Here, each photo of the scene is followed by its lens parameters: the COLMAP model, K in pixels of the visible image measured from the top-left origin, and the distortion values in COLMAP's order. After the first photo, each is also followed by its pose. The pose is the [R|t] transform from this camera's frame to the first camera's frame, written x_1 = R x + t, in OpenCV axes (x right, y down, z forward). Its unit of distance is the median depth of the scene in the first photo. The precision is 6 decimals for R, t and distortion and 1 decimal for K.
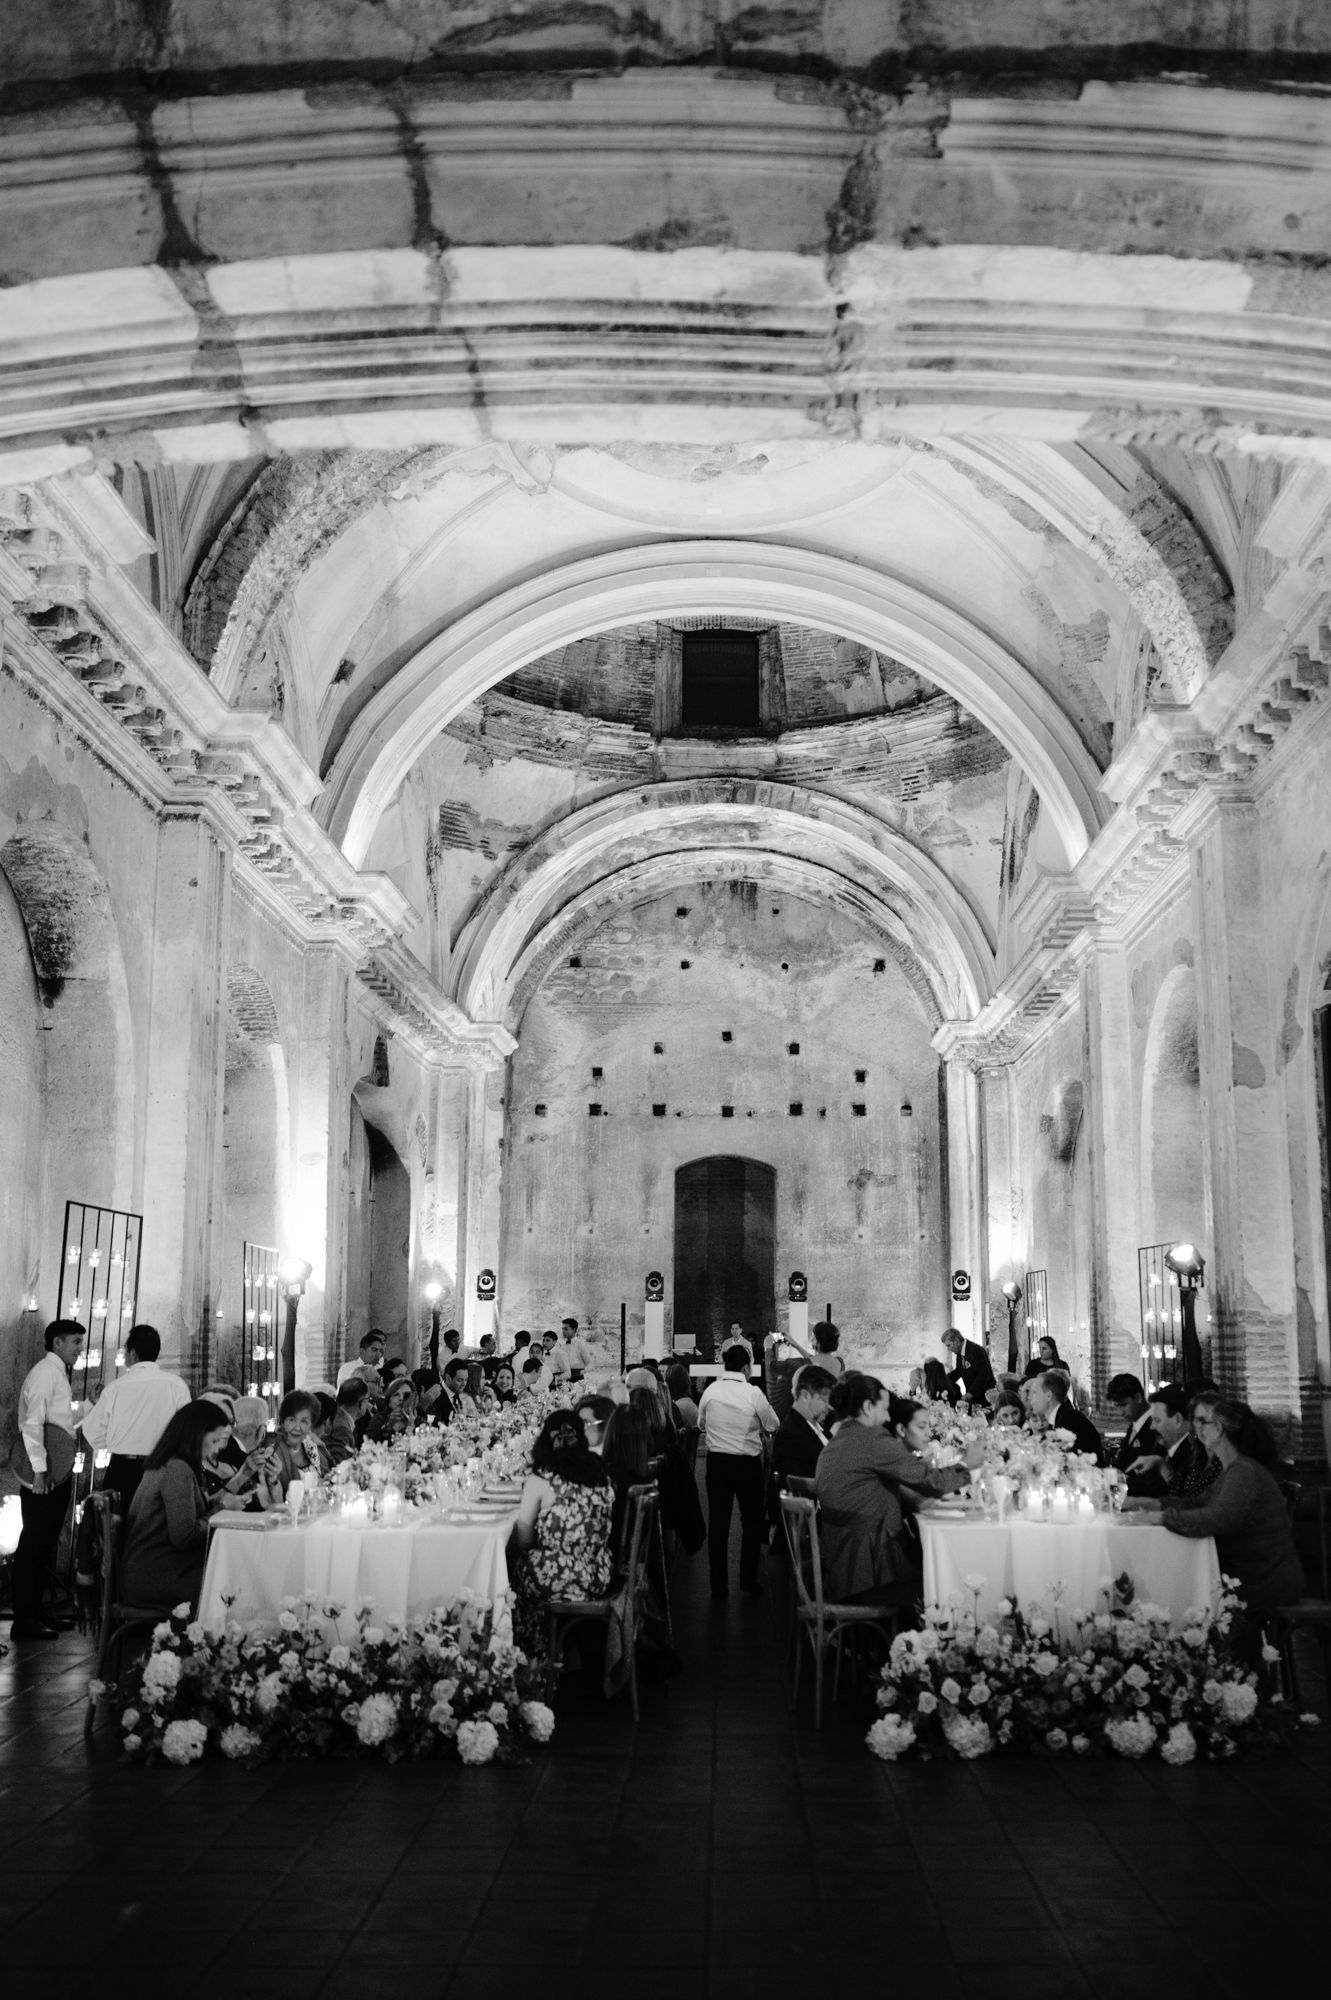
lens RADIAL K [[2078.3, 0, 737.6], [0, 2078.3, 909.3], [0, 0, 1]] dist [-0.013982, 0.019112]
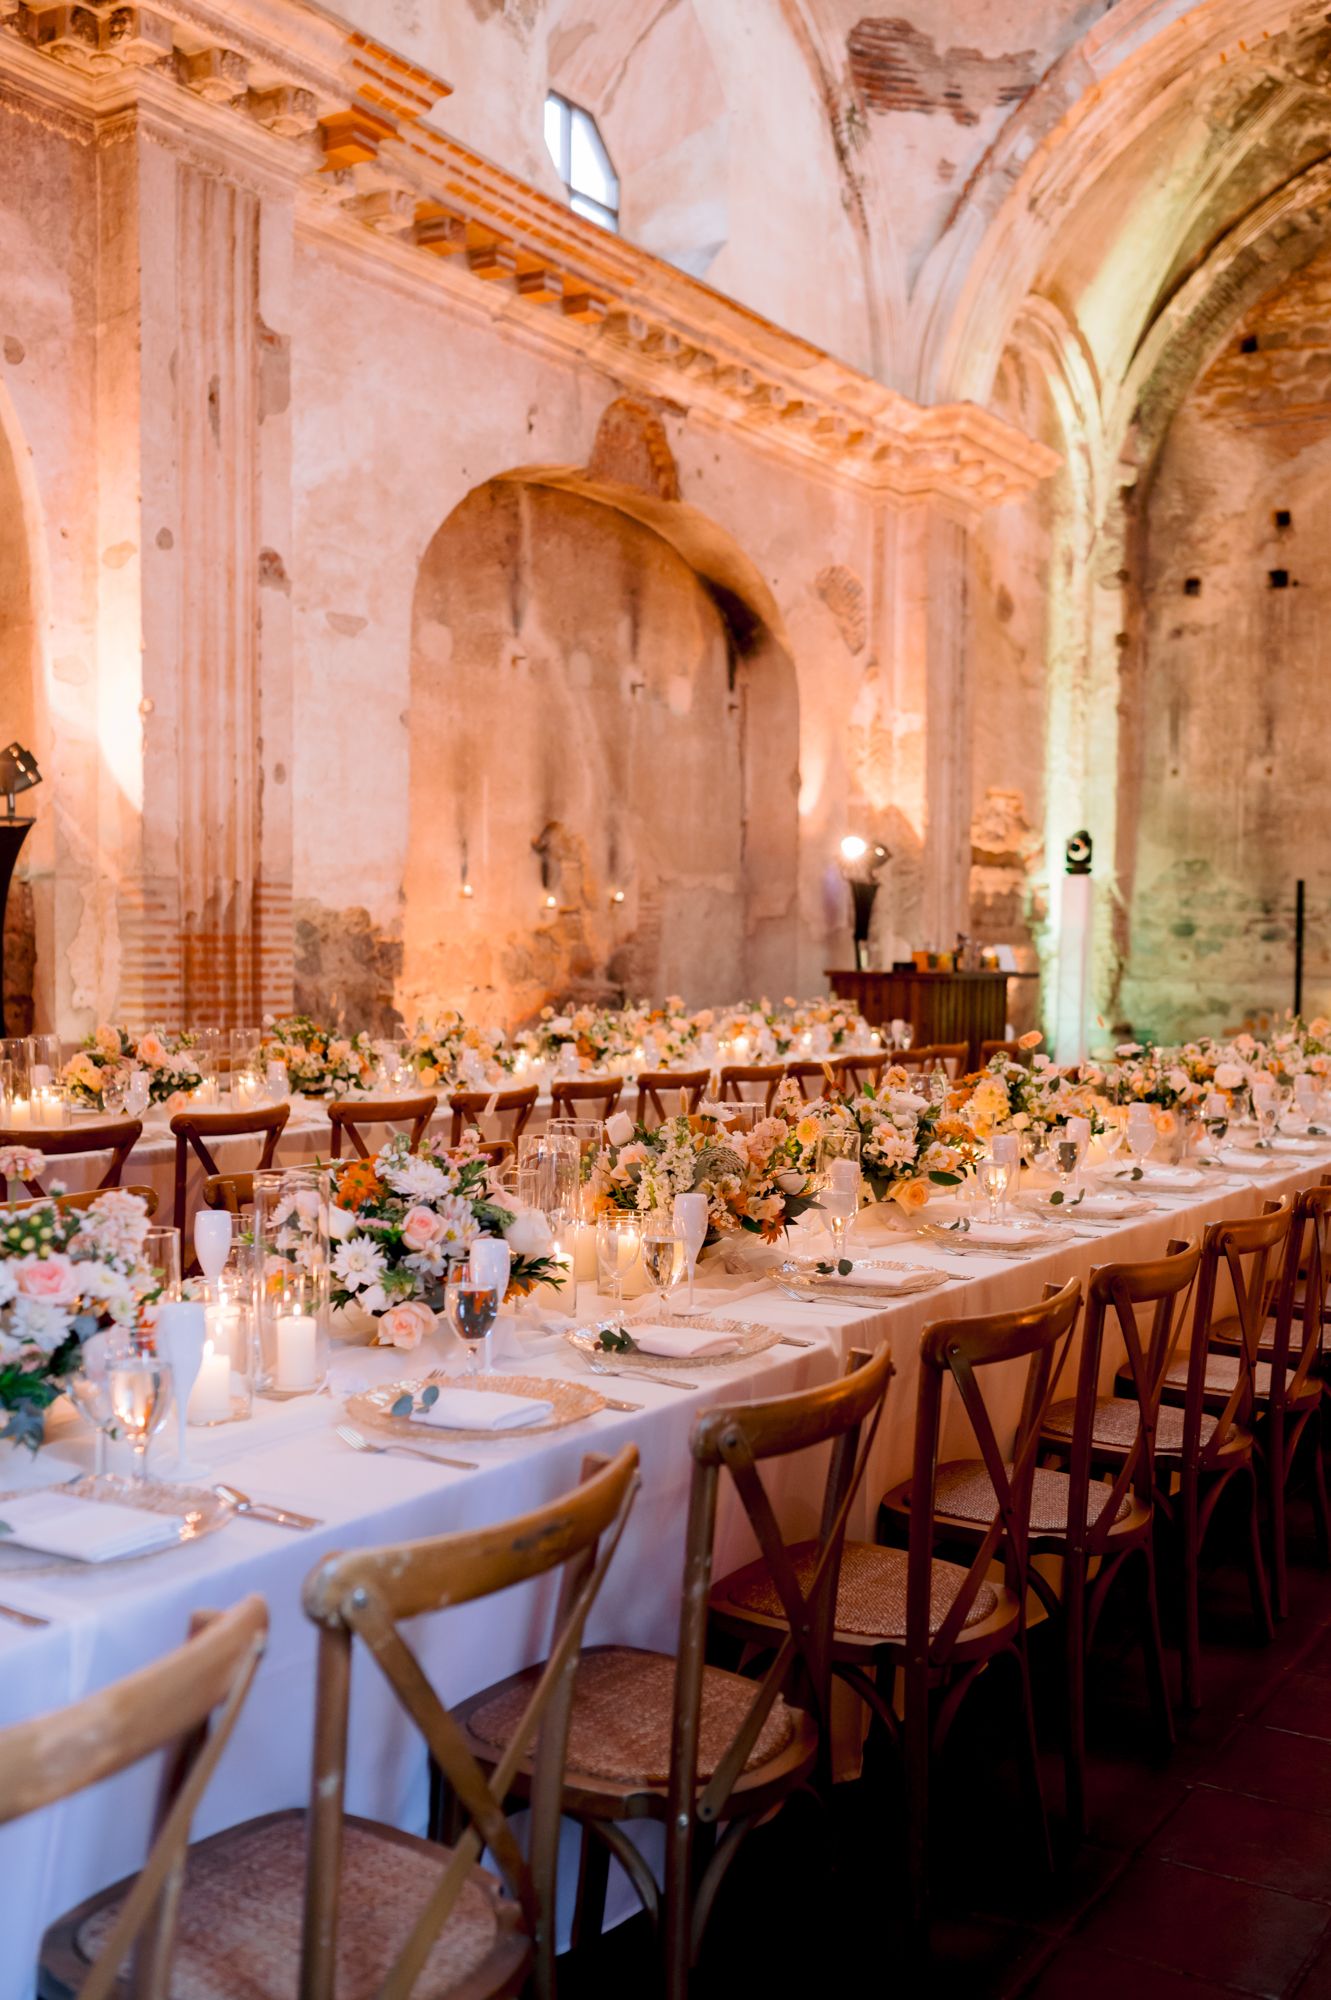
lens RADIAL K [[2020.4, 0, 627.4], [0, 2020.4, 1000.0], [0, 0, 1]] dist [-0.007609, 0.015986]
pose [[0.846478, 0.026270, -0.531775, 0.119253], [0.095371, 0.975146, 0.199984, 0.101798], [0.523813, -0.219998, 0.822935, 0.465656]]
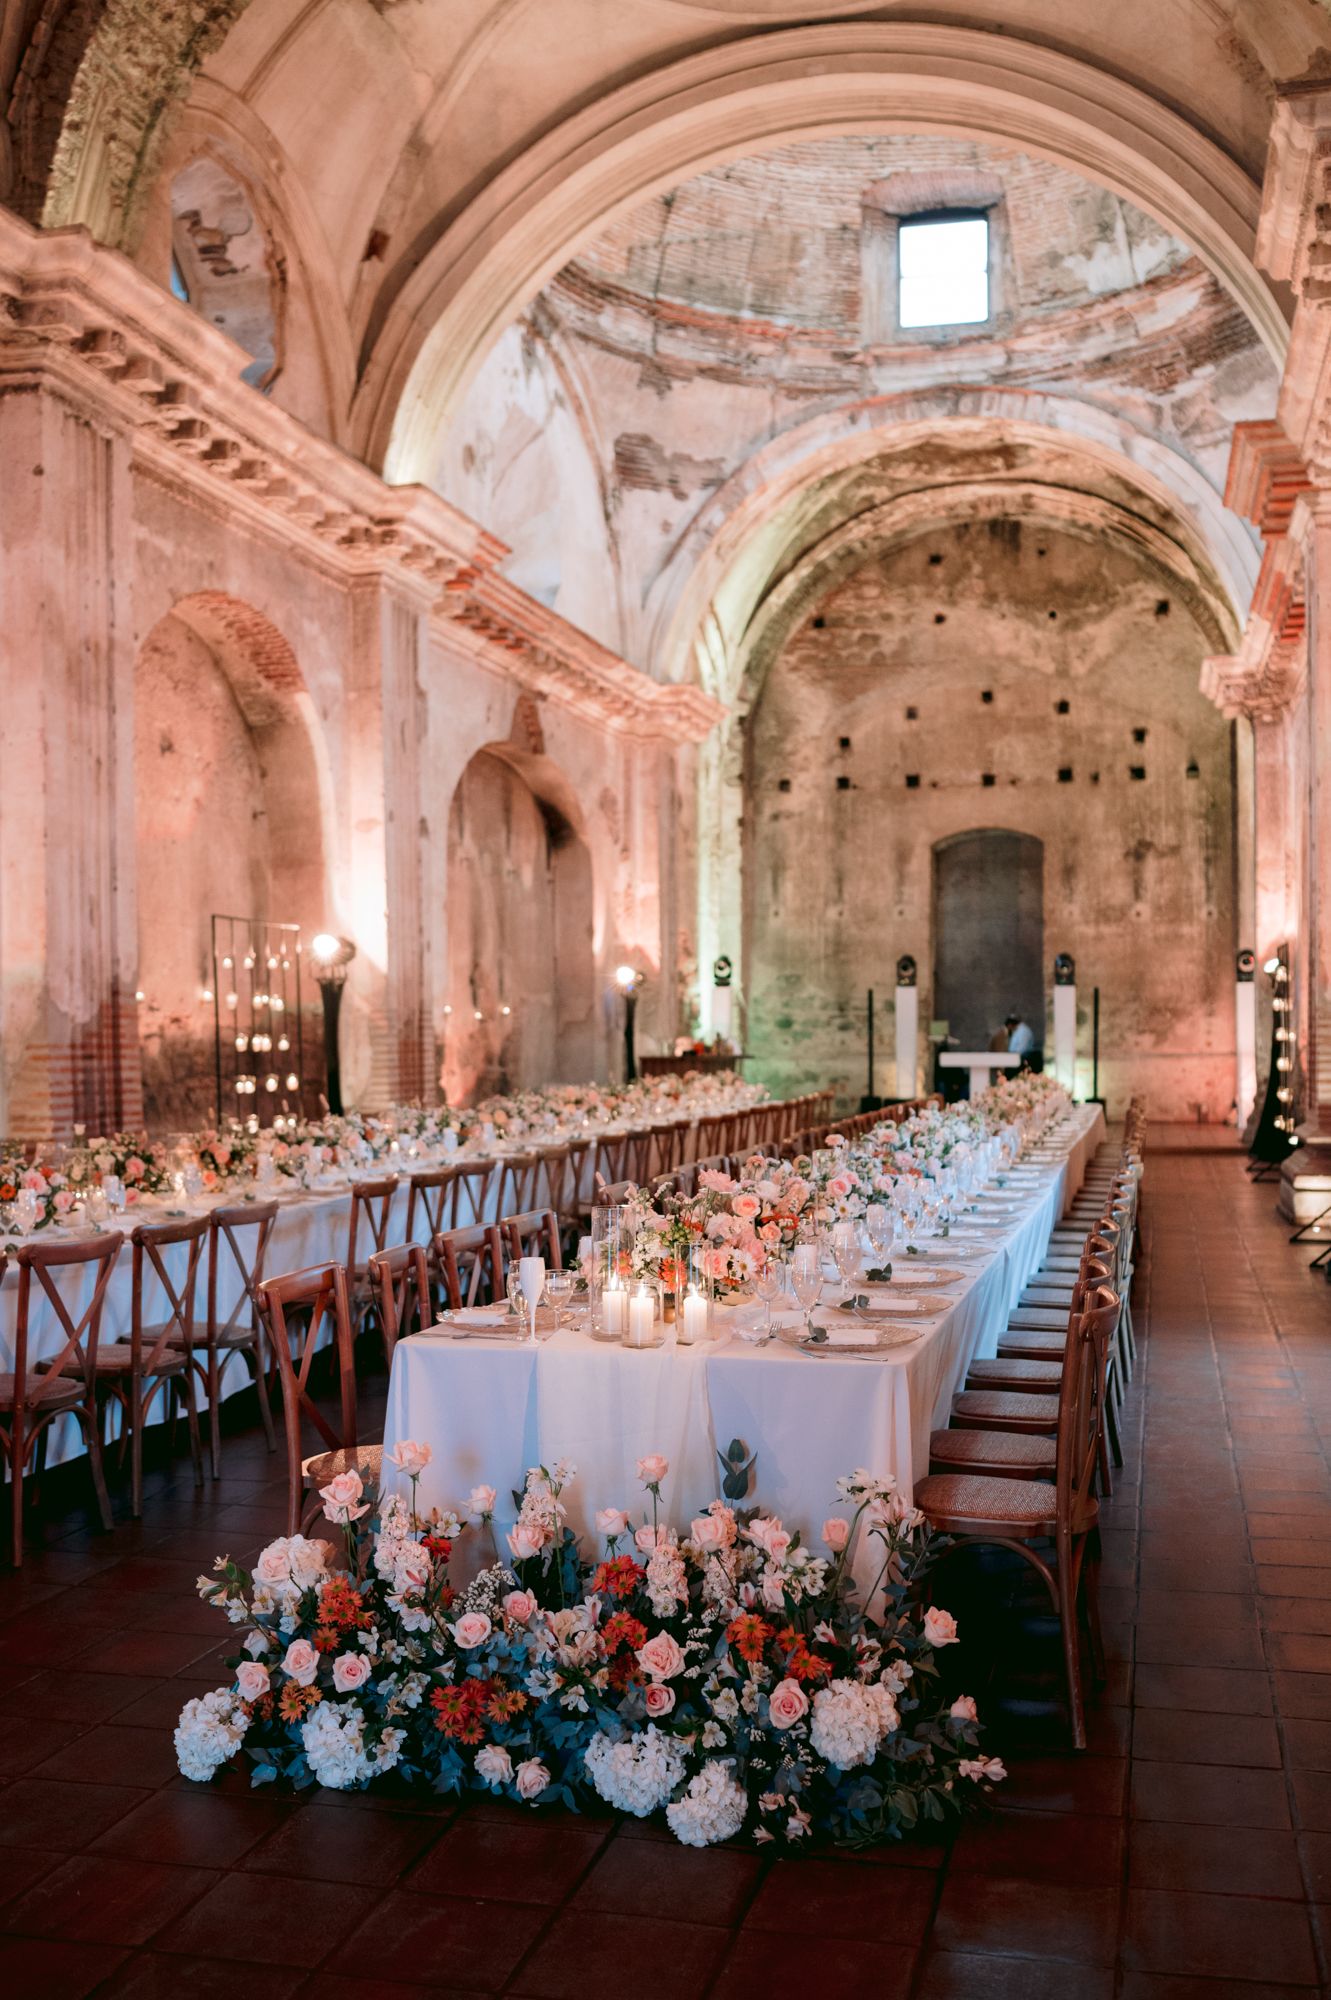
lens RADIAL K [[1981.9, 0, 658.3], [0, 1981.9, 998.2], [0, 0, 1]] dist [-0.005553, 0.014694]
pose [[0.968755, -0.007108, -0.247919, 0.088645], [0.053396, 0.982126, 0.180491, 0.034551], [0.242205, -0.188089, 0.951819, 0.159900]]
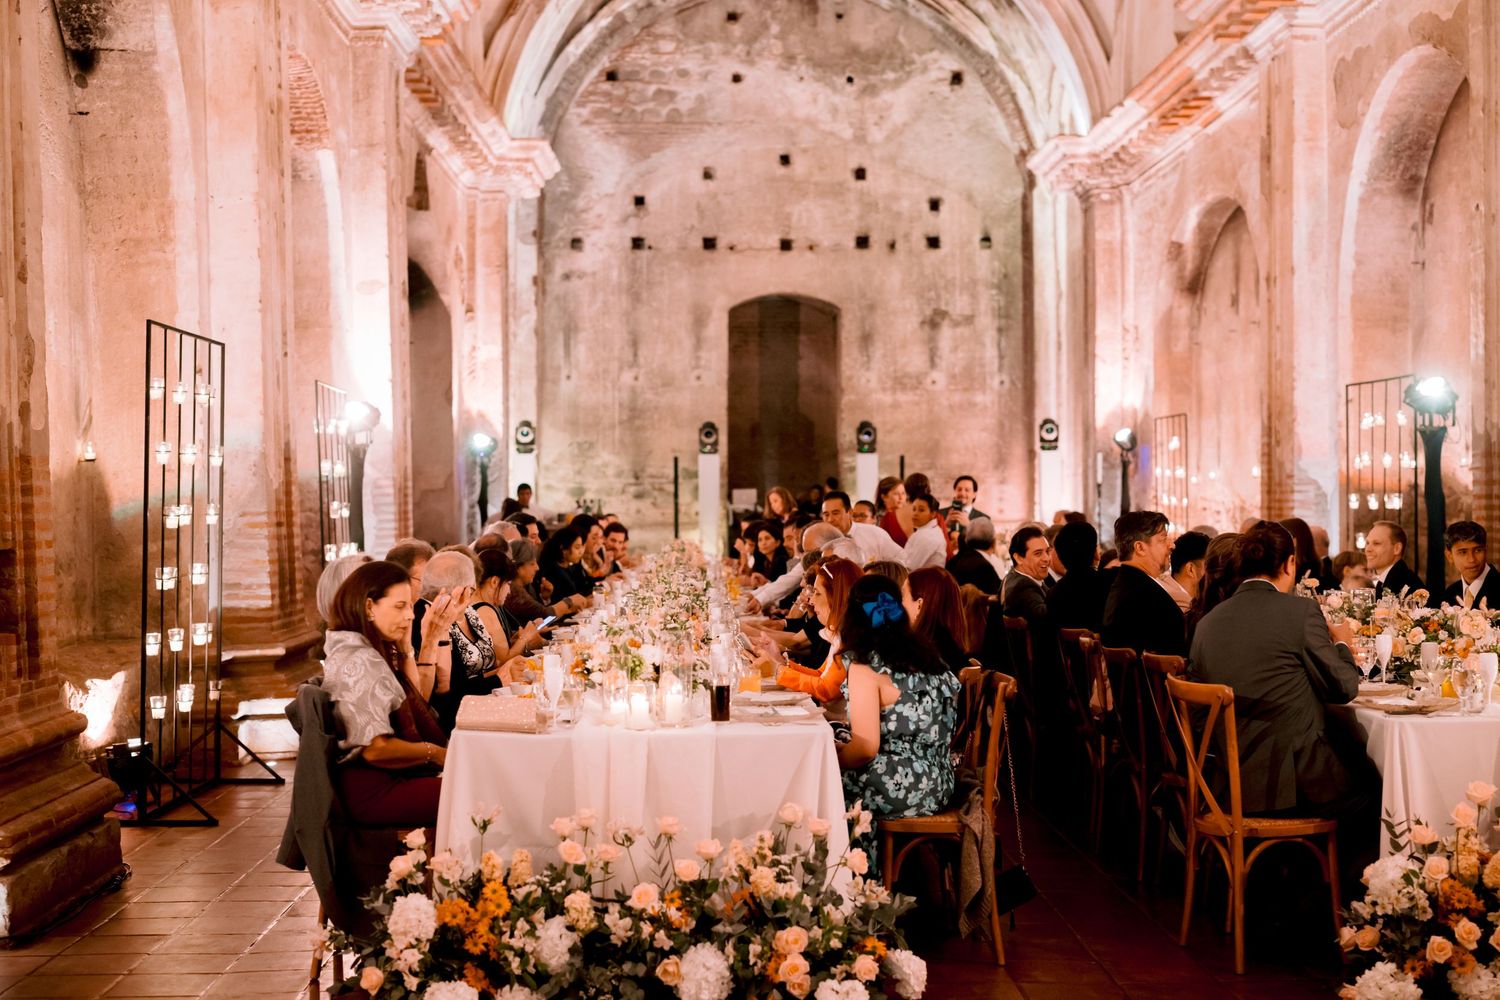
lens RADIAL K [[2185.8, 0, 758.0], [0, 2185.8, 502.3], [0, 0, 1]] dist [0.000503, 0.008415]
pose [[0.999767, -0.006260, 0.020665, -0.047421], [0.001897, 0.978810, 0.204760, 0.016860], [-0.021509, -0.204673, 0.978594, 0.072895]]
